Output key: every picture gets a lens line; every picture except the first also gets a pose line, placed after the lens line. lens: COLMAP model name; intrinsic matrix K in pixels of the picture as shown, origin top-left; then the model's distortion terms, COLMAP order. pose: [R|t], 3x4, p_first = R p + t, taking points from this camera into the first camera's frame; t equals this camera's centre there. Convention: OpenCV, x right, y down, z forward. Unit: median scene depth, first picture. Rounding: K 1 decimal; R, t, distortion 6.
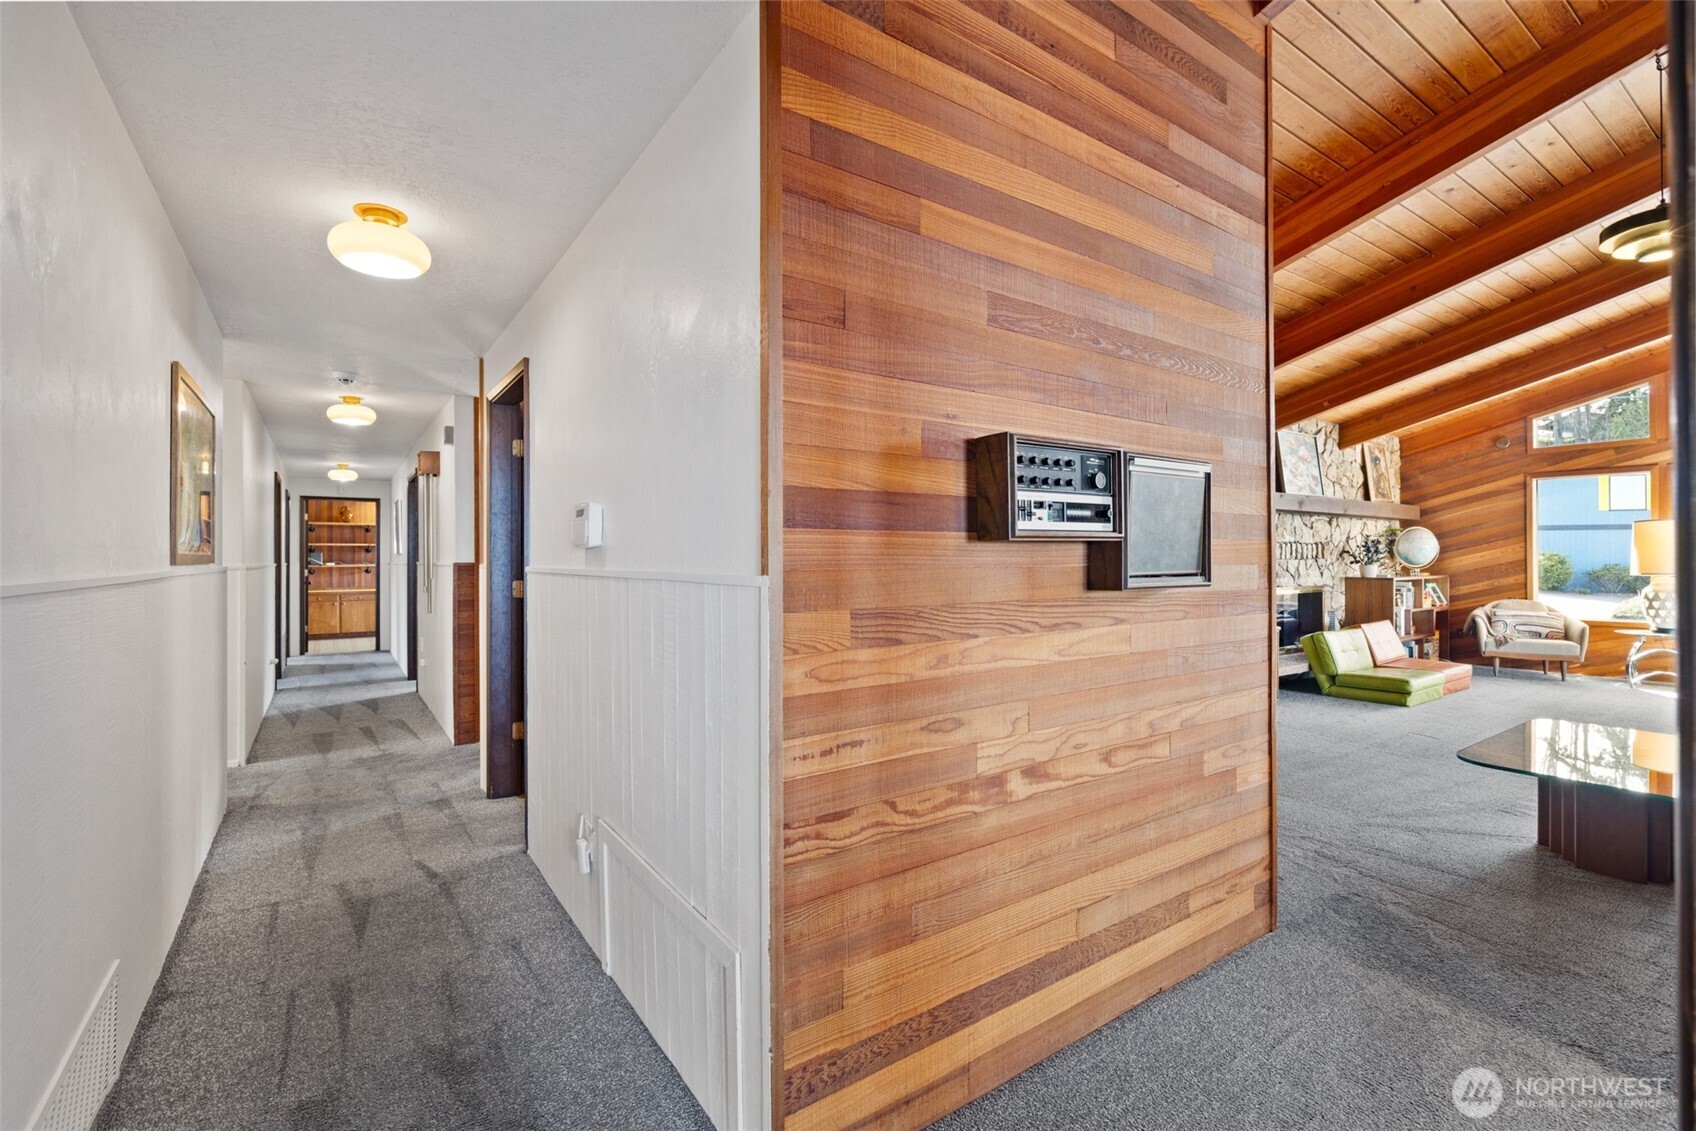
lens RADIAL K [[771.8, 0, 839.7], [0, 771.8, 555.4], [0, 0, 1]] dist [0.003444, 0.000815]
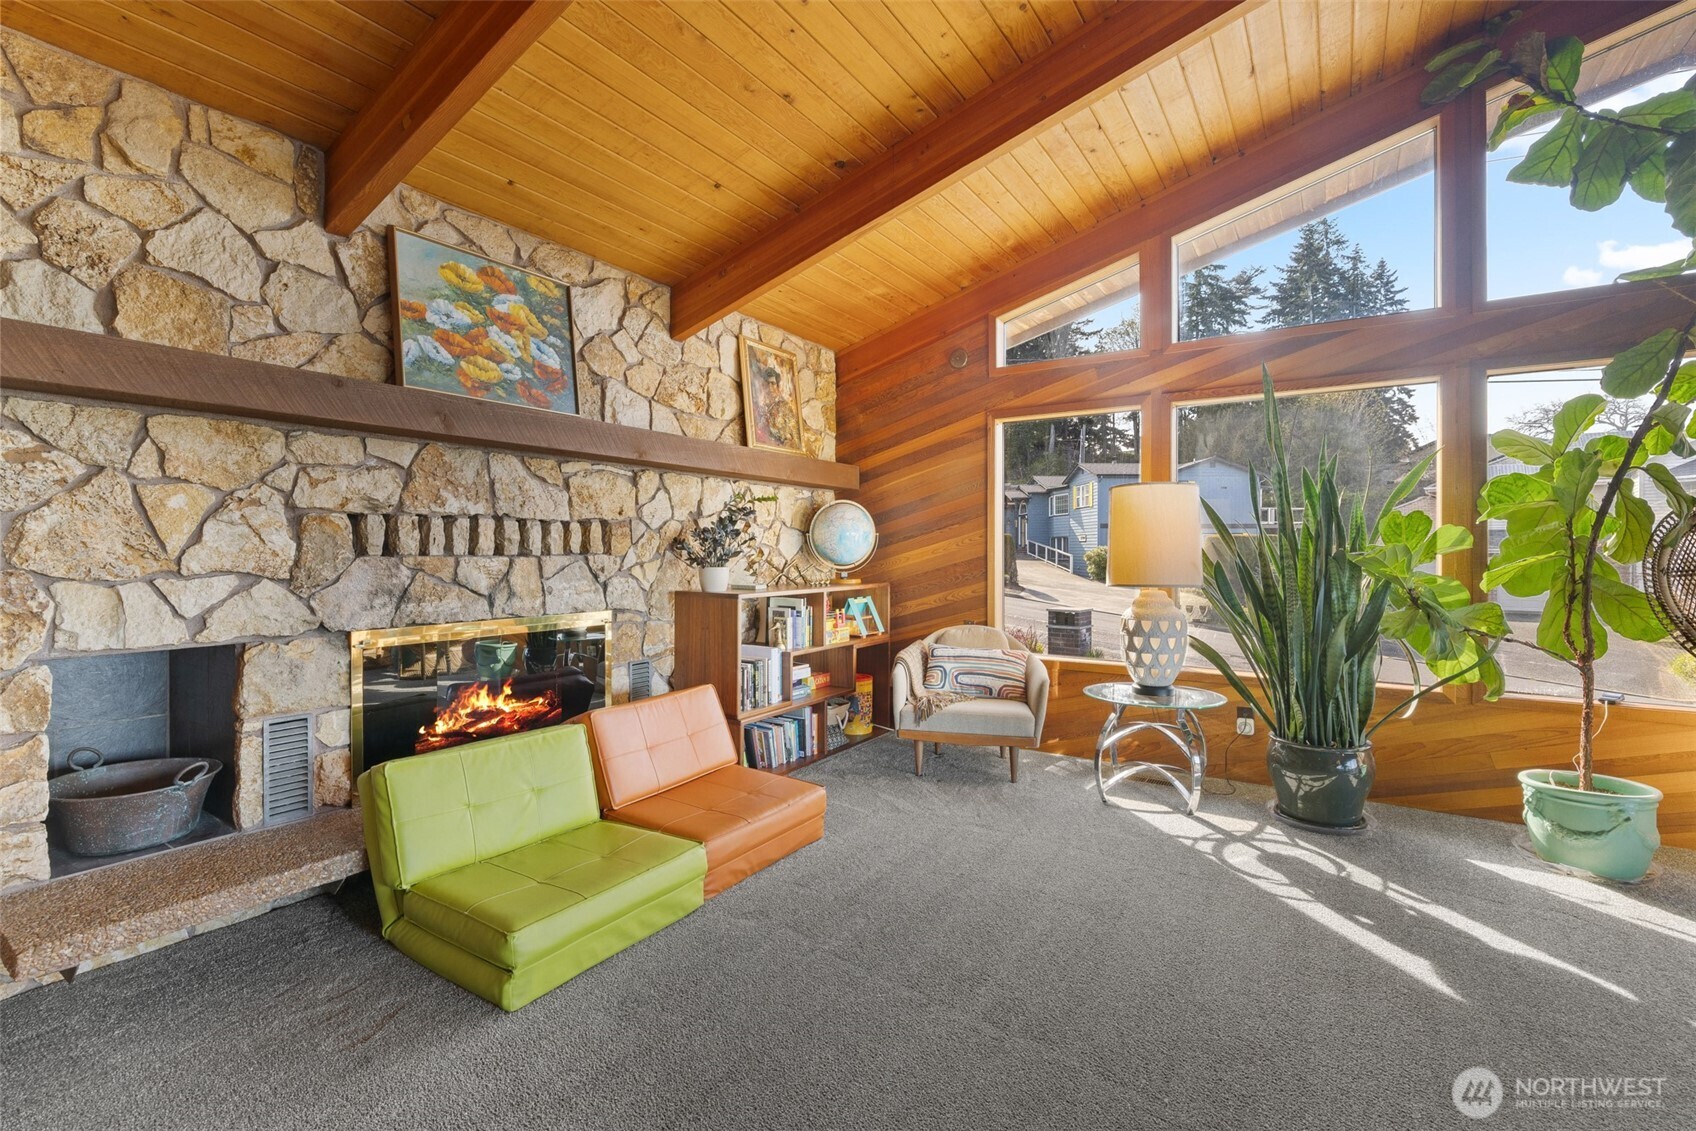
lens RADIAL K [[771.8, 0, 839.0], [0, 771.8, 543.8], [0, 0, 1]] dist [0.003444, 0.000815]
pose [[0.932791, 0.007856, 0.360331, 0.568473], [-0.006008, 0.999962, -0.006249, -0.000294], [-0.360366, 0.003664, 0.932804, 0.491168]]
